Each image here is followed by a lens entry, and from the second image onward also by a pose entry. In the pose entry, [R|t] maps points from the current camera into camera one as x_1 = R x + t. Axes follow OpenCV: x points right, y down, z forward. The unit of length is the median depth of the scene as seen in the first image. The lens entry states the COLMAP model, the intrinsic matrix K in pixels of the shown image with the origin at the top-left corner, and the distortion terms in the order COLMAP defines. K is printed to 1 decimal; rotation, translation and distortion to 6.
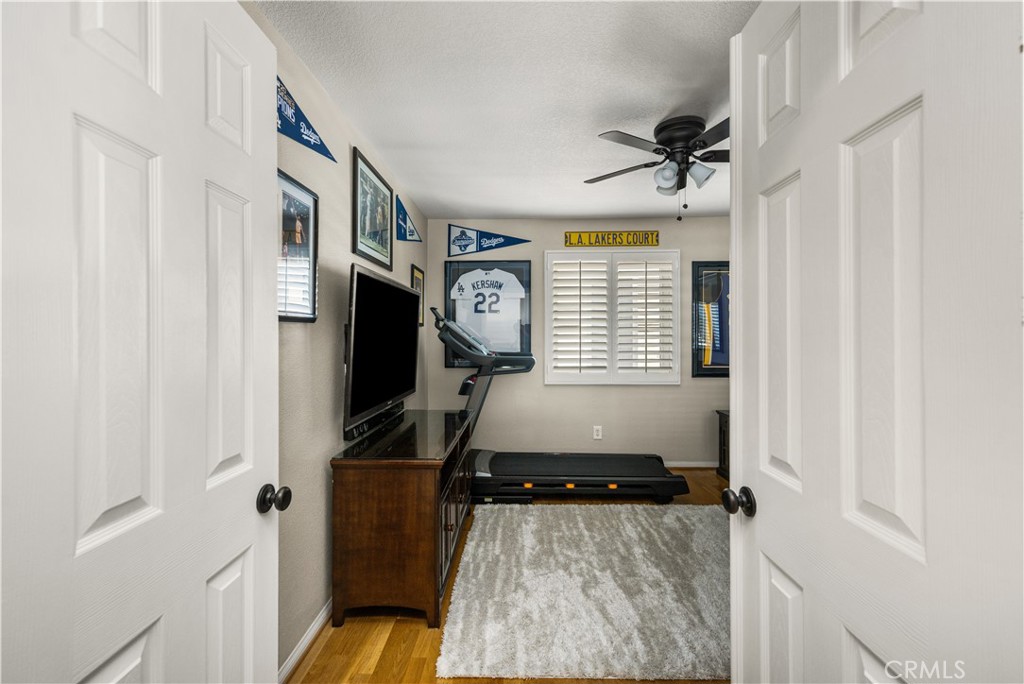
lens RADIAL K [[426.2, 0, 513.0], [0, 426.2, 336.1], [0, 0, 1]] dist [0.002428, -0.000613]
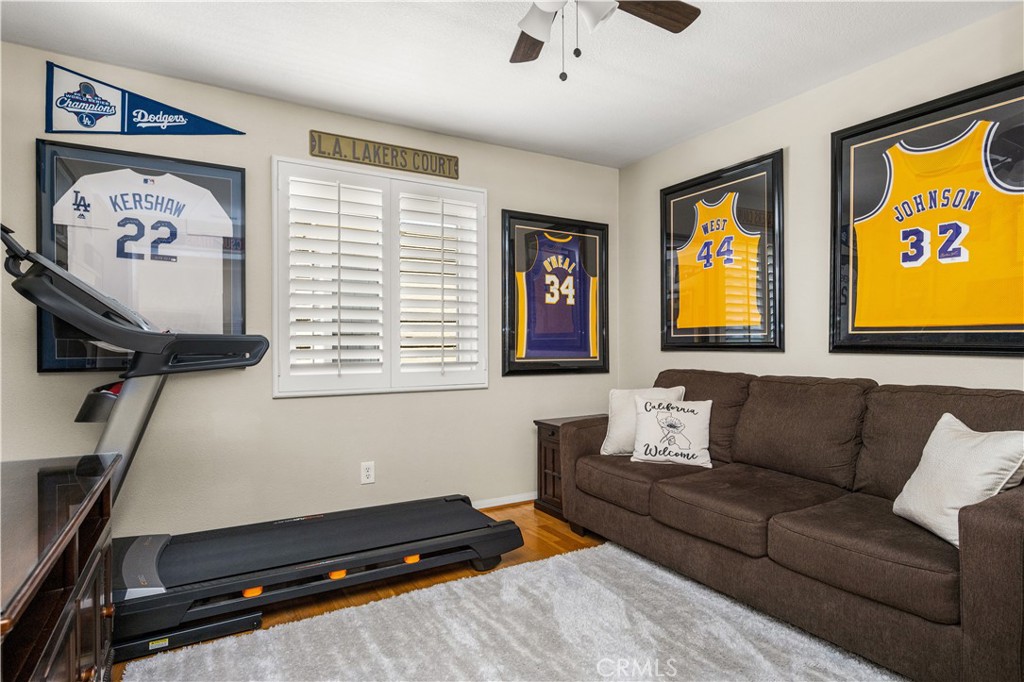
lens RADIAL K [[544.9, 0, 515.7], [0, 544.9, 345.1], [0, 0, 1]] dist [-0.000968, -0.002808]
pose [[0.849045, -0.002437, 0.528316, -0.036603], [0.004958, 0.999982, -0.003355, 0.057078], [-0.528298, 0.005468, 0.849041, 0.266597]]
